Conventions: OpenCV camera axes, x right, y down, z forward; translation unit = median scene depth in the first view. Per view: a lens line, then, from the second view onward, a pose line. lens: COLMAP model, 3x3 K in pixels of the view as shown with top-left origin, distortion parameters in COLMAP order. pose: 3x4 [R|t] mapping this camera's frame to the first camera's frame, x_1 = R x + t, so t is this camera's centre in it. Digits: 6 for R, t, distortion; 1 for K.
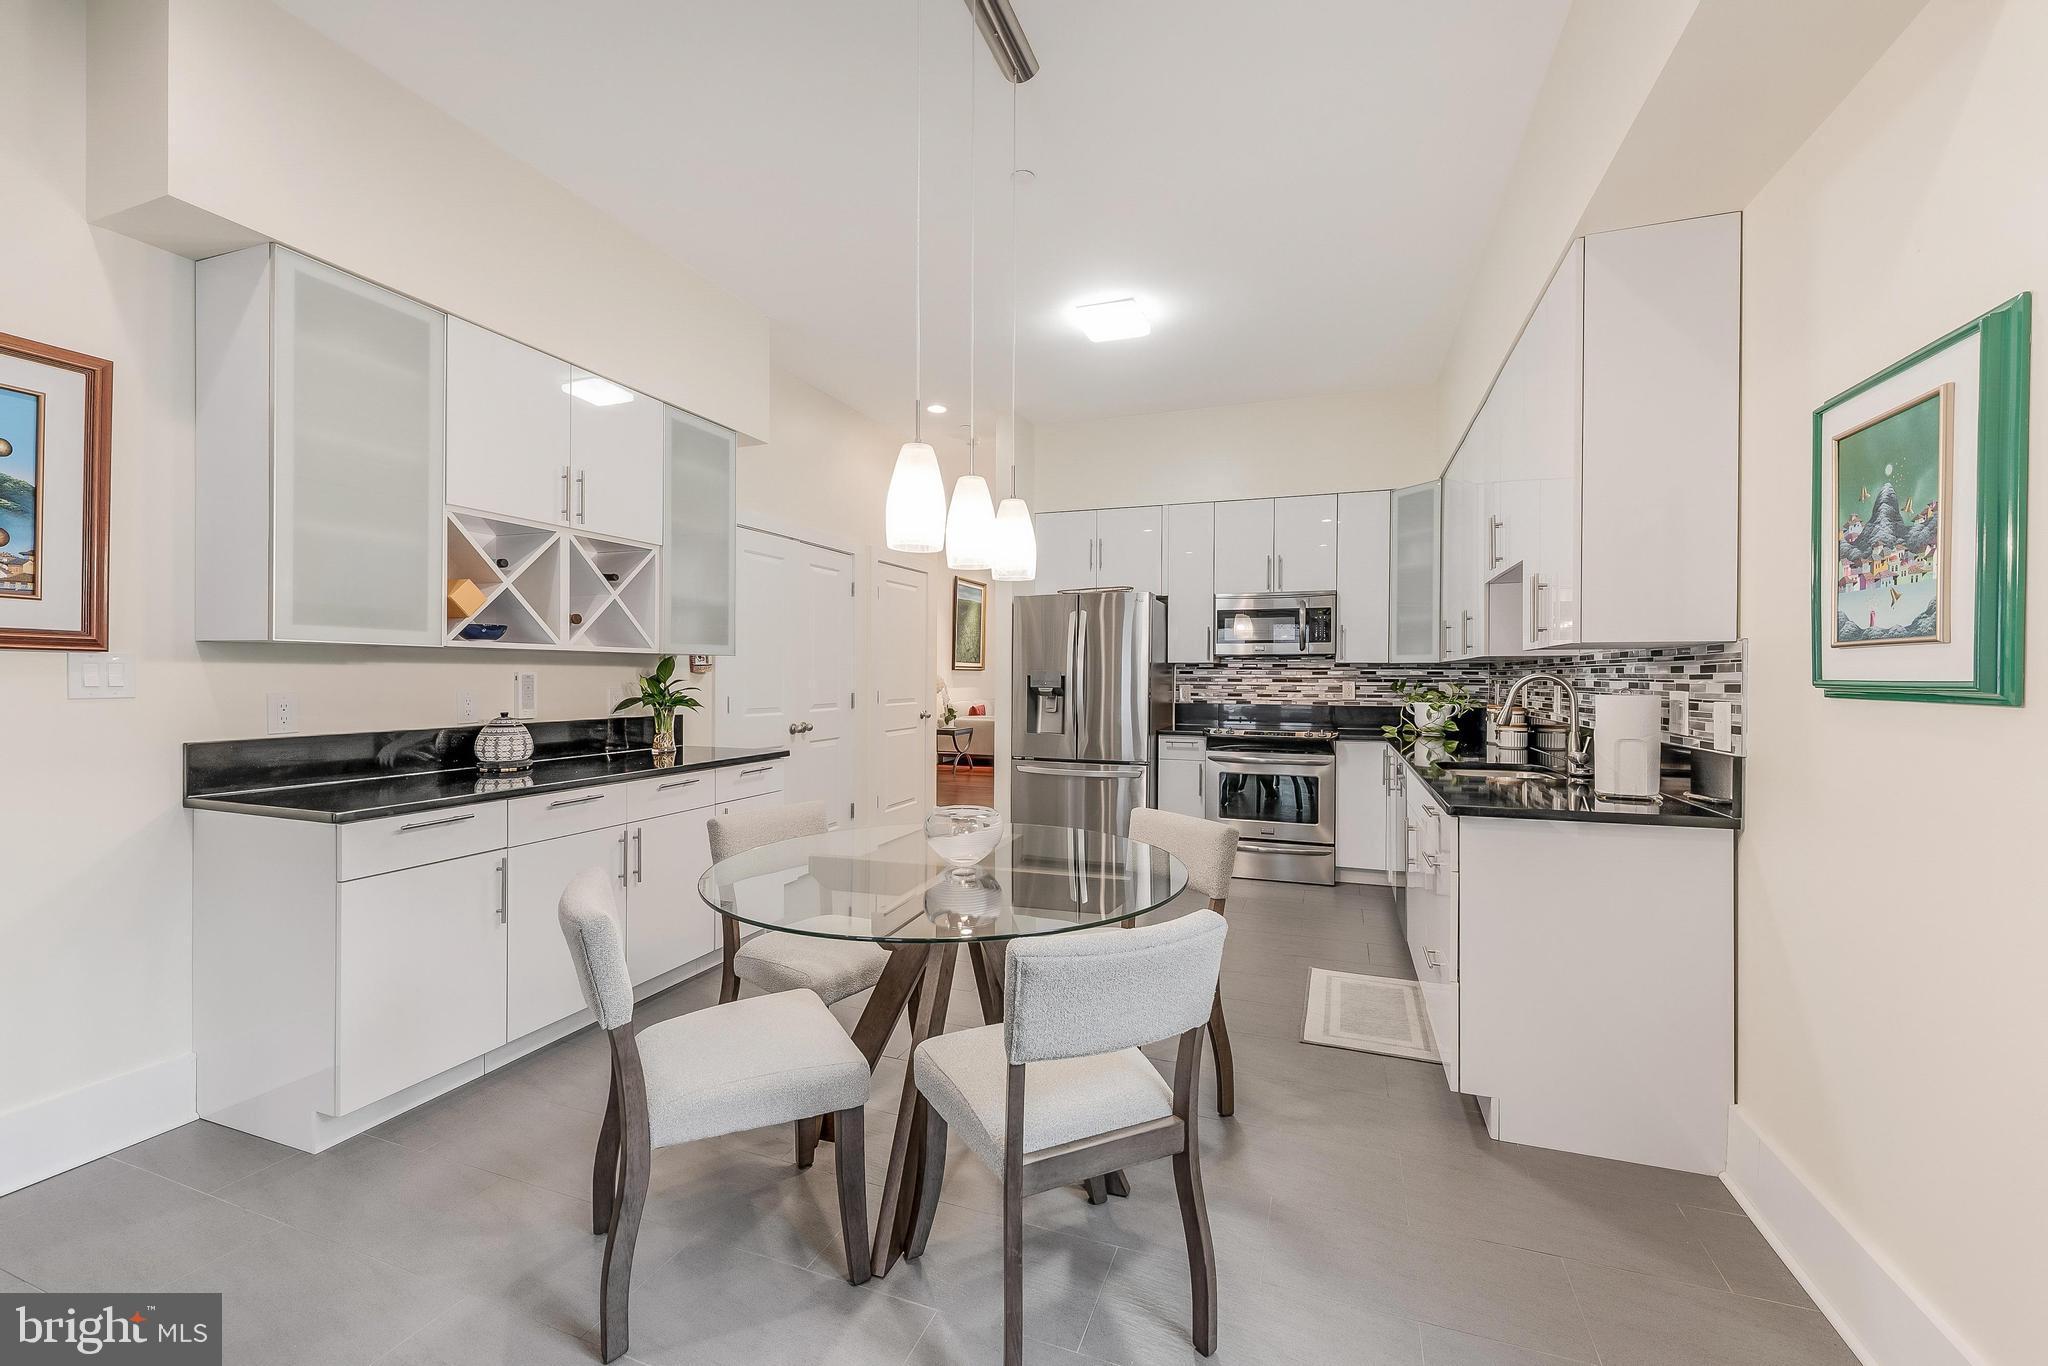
lens RADIAL K [[825.6, 0, 1029.6], [0, 825.6, 679.0], [0, 0, 1]] dist [0.003620, -0.000436]
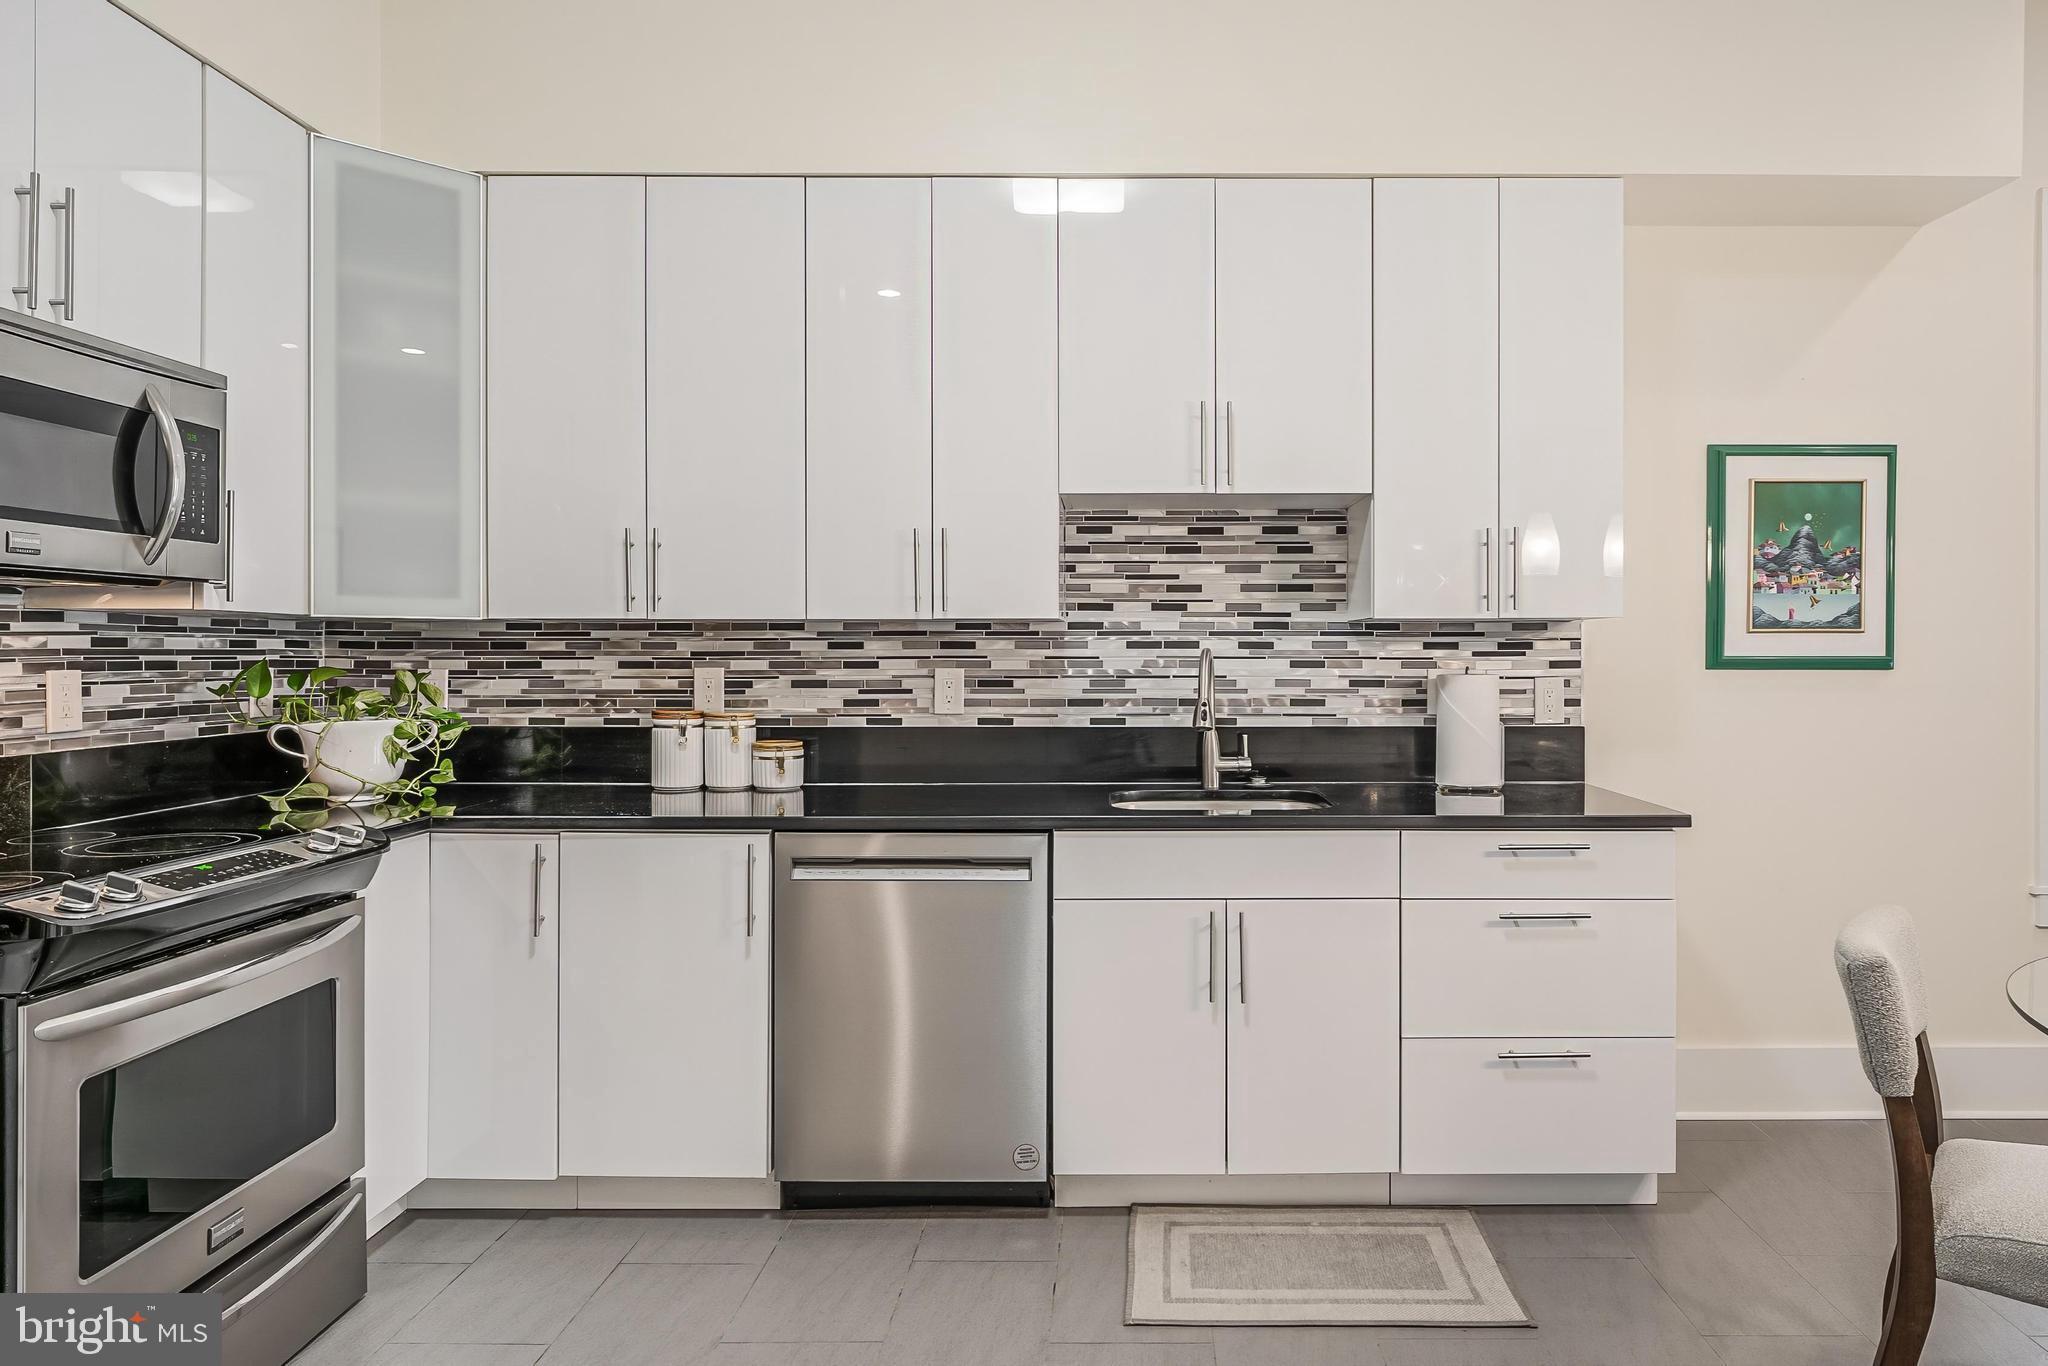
lens RADIAL K [[1262.3, 0, 1085.6], [0, 1262.3, 658.9], [0, 0, 1]] dist [0.003113, 0.001167]
pose [[-0.354761, -0.008812, 0.934915, -0.439138], [0.002846, 0.999941, 0.010504, -0.013767], [-0.934953, 0.006388, -0.354715, 2.036742]]
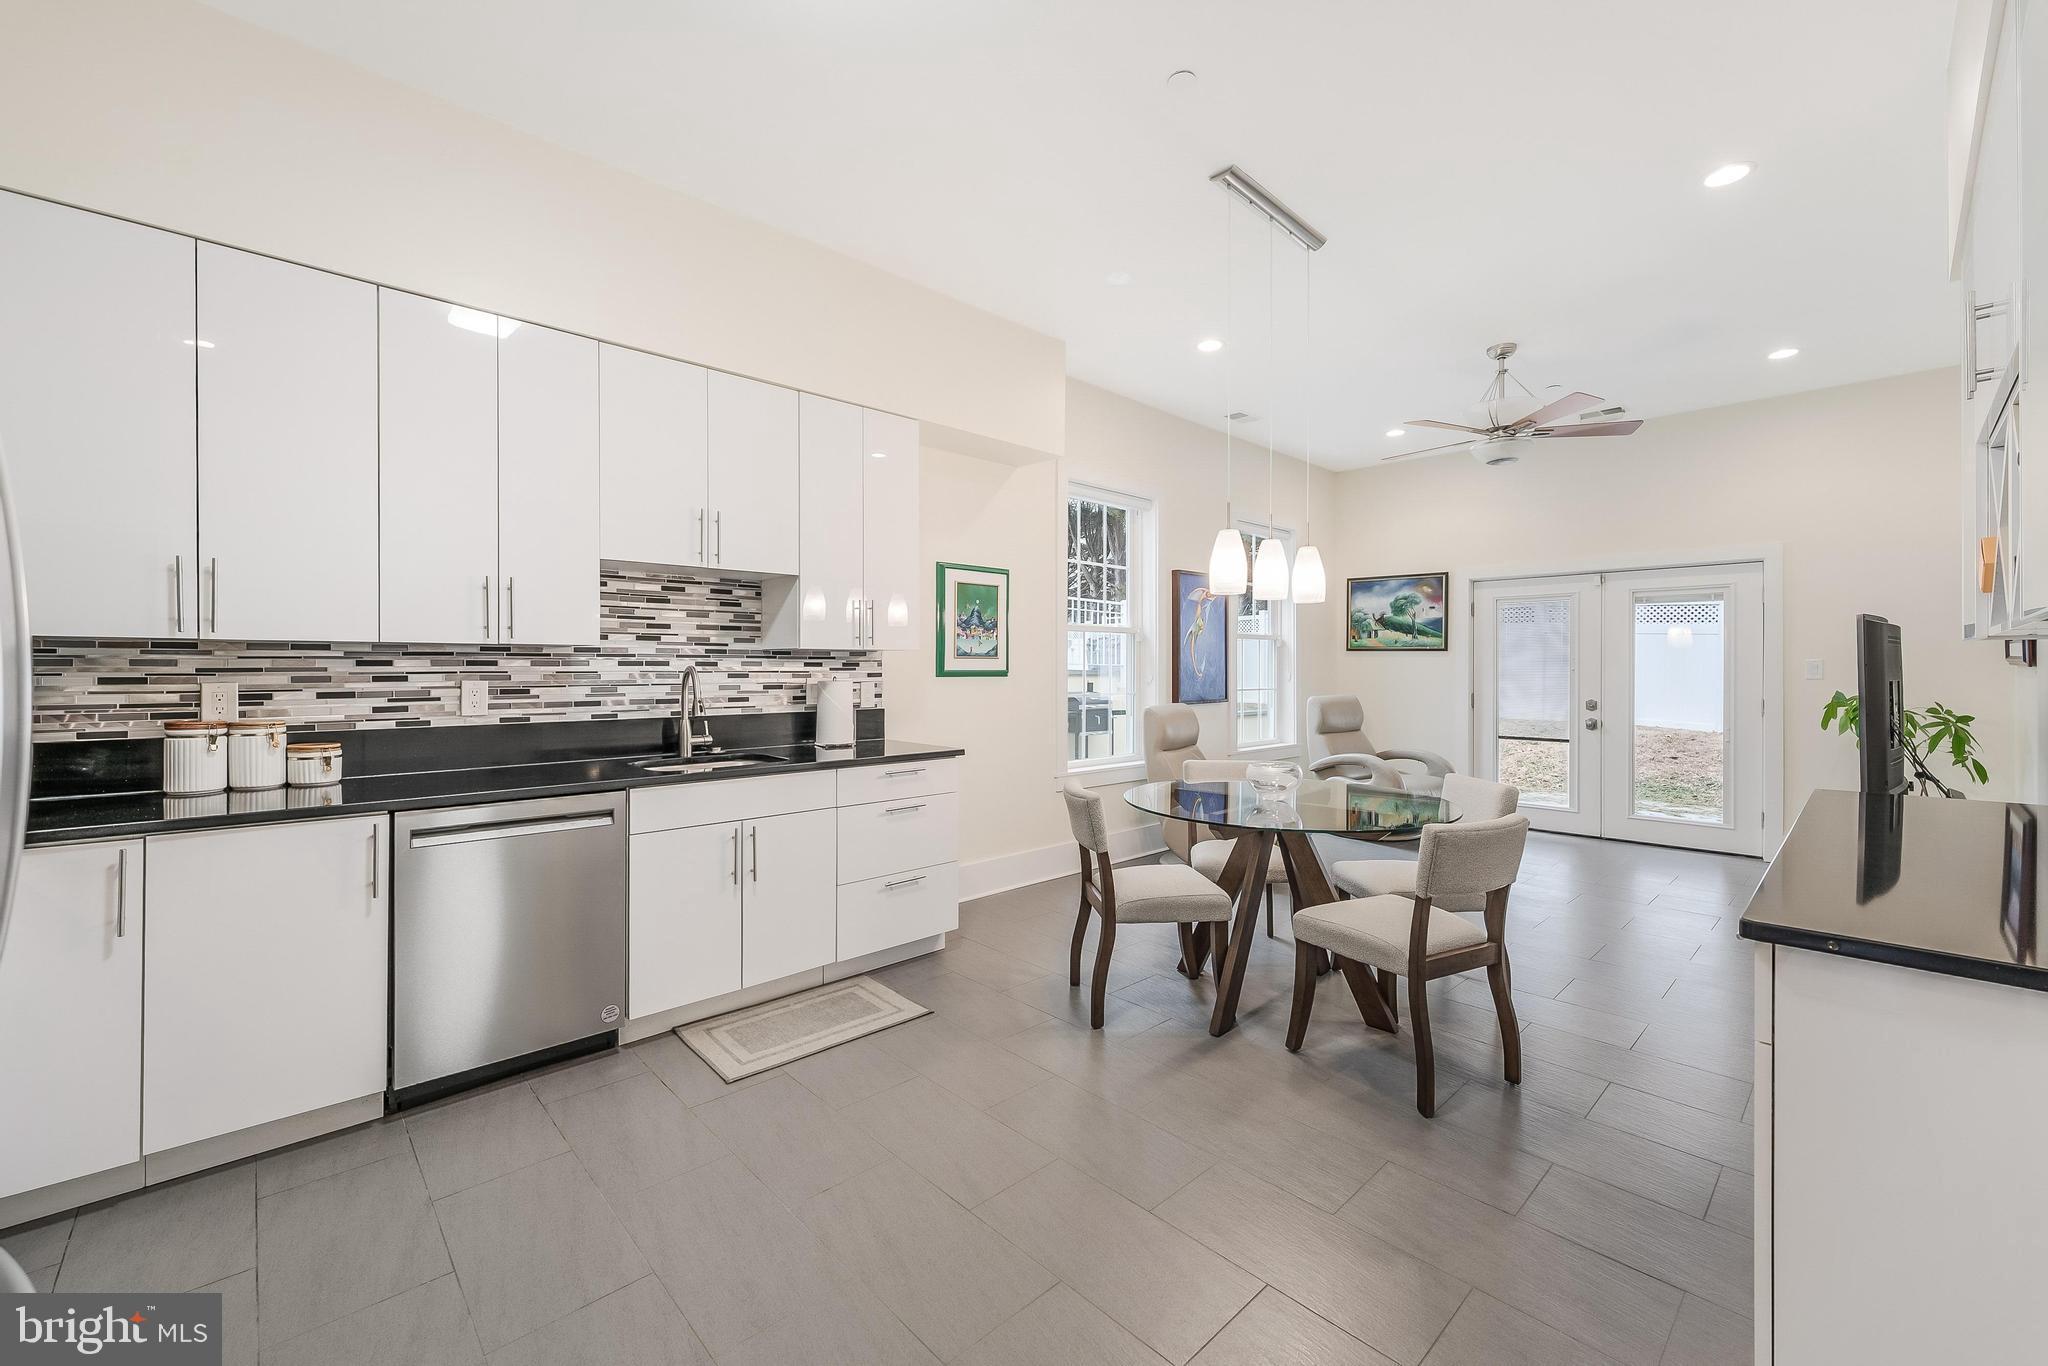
lens RADIAL K [[825.6, 0, 1033.0], [0, 825.6, 673.4], [0, 0, 1]] dist [0.003620, -0.000436]
pose [[-0.899629, -0.005348, 0.436622, -0.326764], [-0.000200, 0.999930, 0.011835, -0.014319], [-0.436654, 0.010560, -0.899567, 2.447010]]
